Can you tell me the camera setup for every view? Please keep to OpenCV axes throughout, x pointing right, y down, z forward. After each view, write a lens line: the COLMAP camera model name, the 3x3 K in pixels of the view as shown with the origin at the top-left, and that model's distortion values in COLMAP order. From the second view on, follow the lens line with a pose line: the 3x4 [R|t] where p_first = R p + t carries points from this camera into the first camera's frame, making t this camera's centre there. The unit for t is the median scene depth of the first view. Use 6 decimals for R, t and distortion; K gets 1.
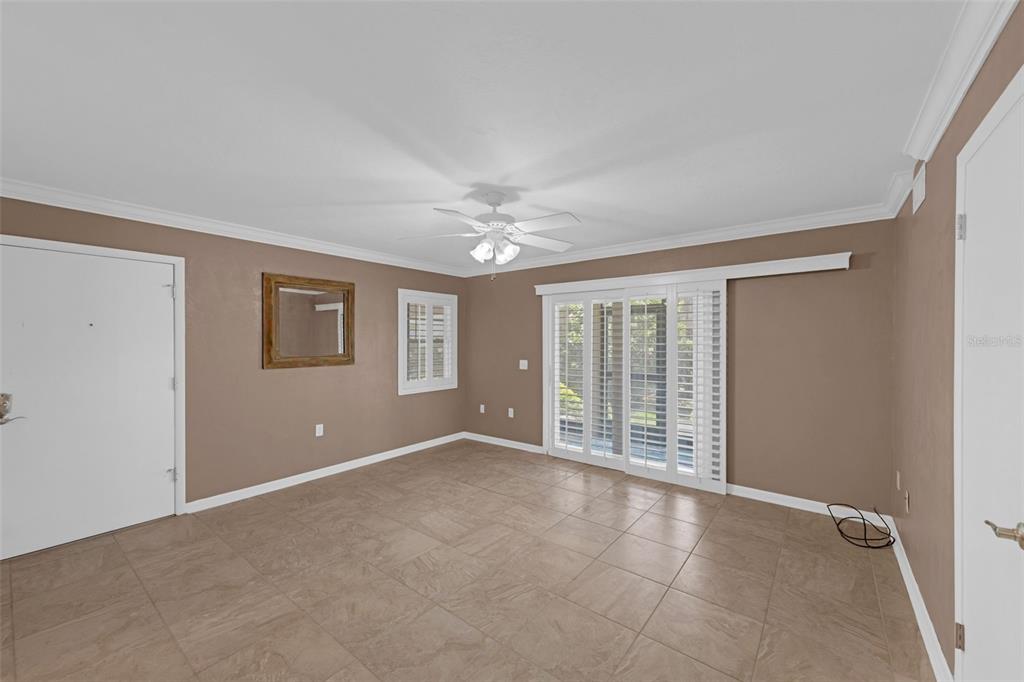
lens RADIAL K [[399.5, 0, 512.5], [0, 399.5, 343.0], [0, 0, 1]] dist [0.002042, 0.000344]
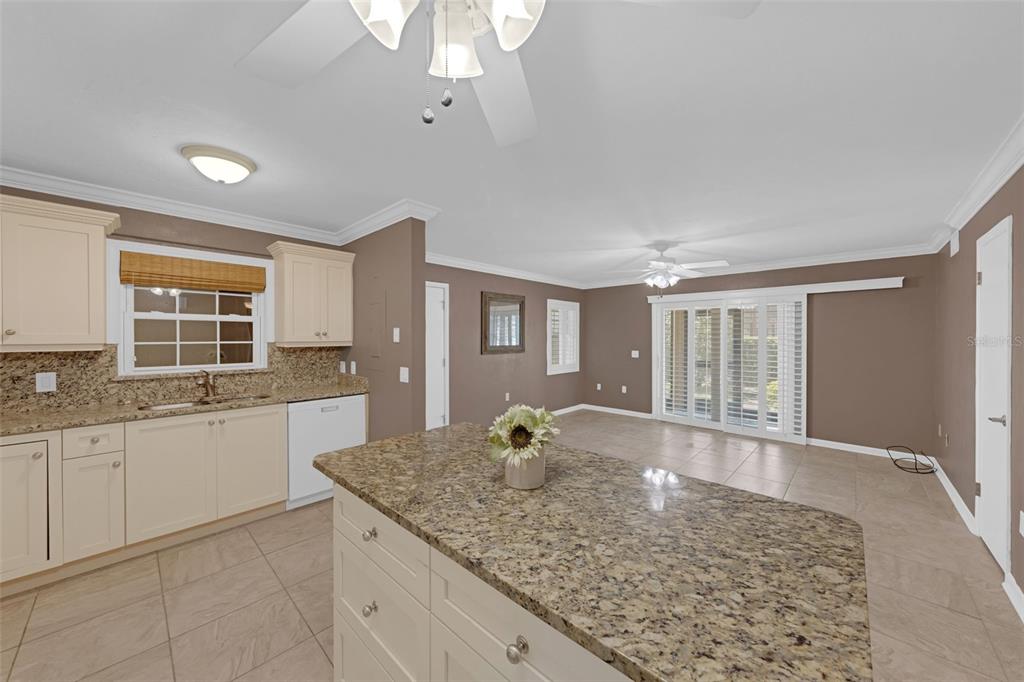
lens RADIAL K [[365.0, 0, 511.2], [0, 365.0, 337.7], [0, 0, 1]] dist [-0.001530, -0.000085]
pose [[0.995933, 0.003257, -0.090039, -0.387464], [-0.003516, 0.999990, -0.002712, 0.004525], [0.090029, 0.003017, 0.995935, -0.379983]]
